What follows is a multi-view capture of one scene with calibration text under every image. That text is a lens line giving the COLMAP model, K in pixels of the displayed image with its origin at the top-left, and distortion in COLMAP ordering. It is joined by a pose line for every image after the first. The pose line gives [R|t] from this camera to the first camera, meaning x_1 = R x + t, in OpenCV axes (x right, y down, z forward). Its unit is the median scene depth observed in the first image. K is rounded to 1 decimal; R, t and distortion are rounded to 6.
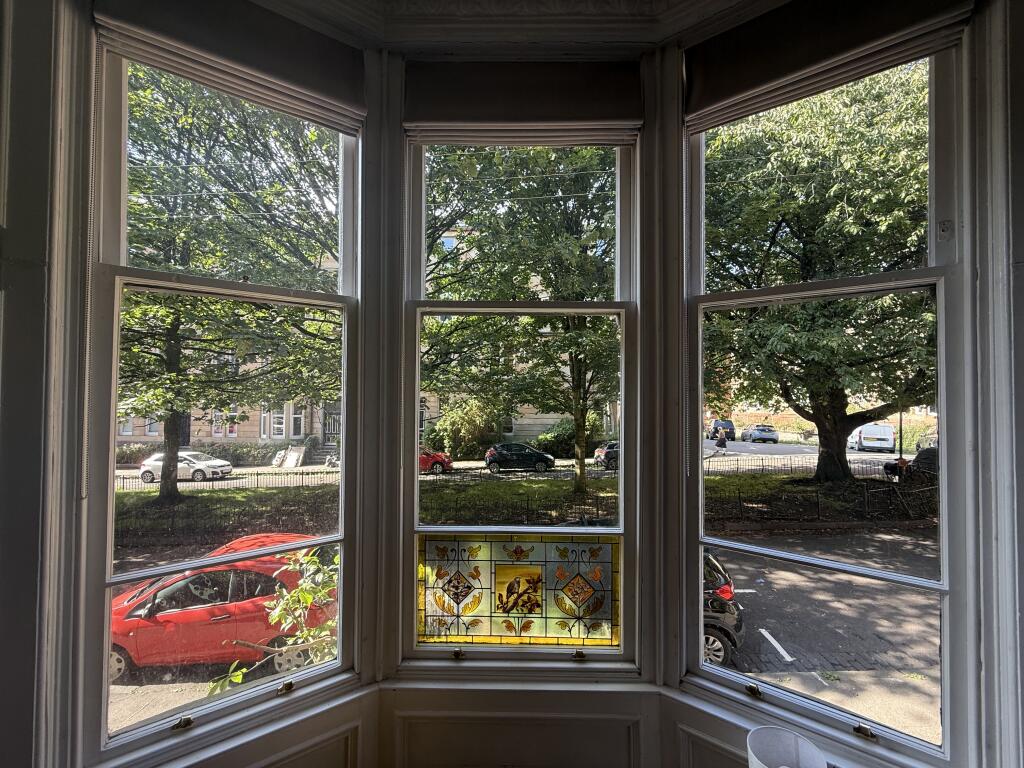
lens RADIAL K [[407.6, 0, 509.7], [0, 407.6, 384.0], [0, 0, 1]] dist [0.001339, -0.000302]
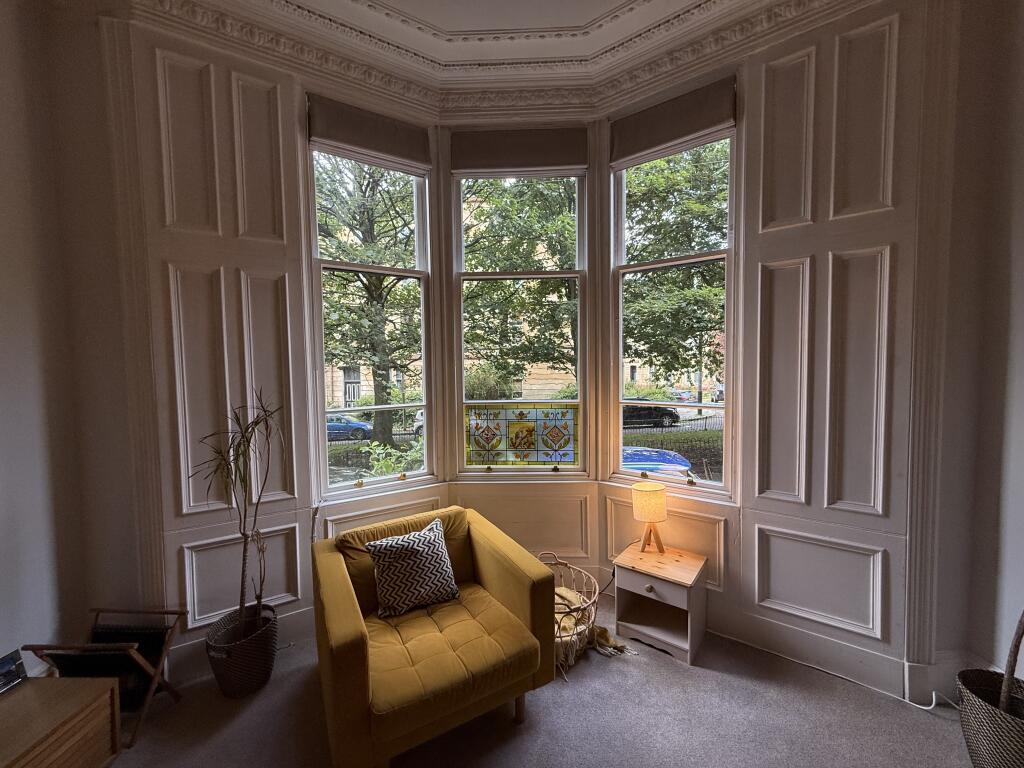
lens RADIAL K [[407.6, 0, 509.7], [0, 407.6, 384.0], [0, 0, 1]] dist [0.001339, -0.000302]
pose [[0.999567, -0.018250, -0.023100, 0.014012], [0.019865, 0.997224, 0.071759, 0.149738], [0.021727, -0.072187, 0.997154, -0.774223]]
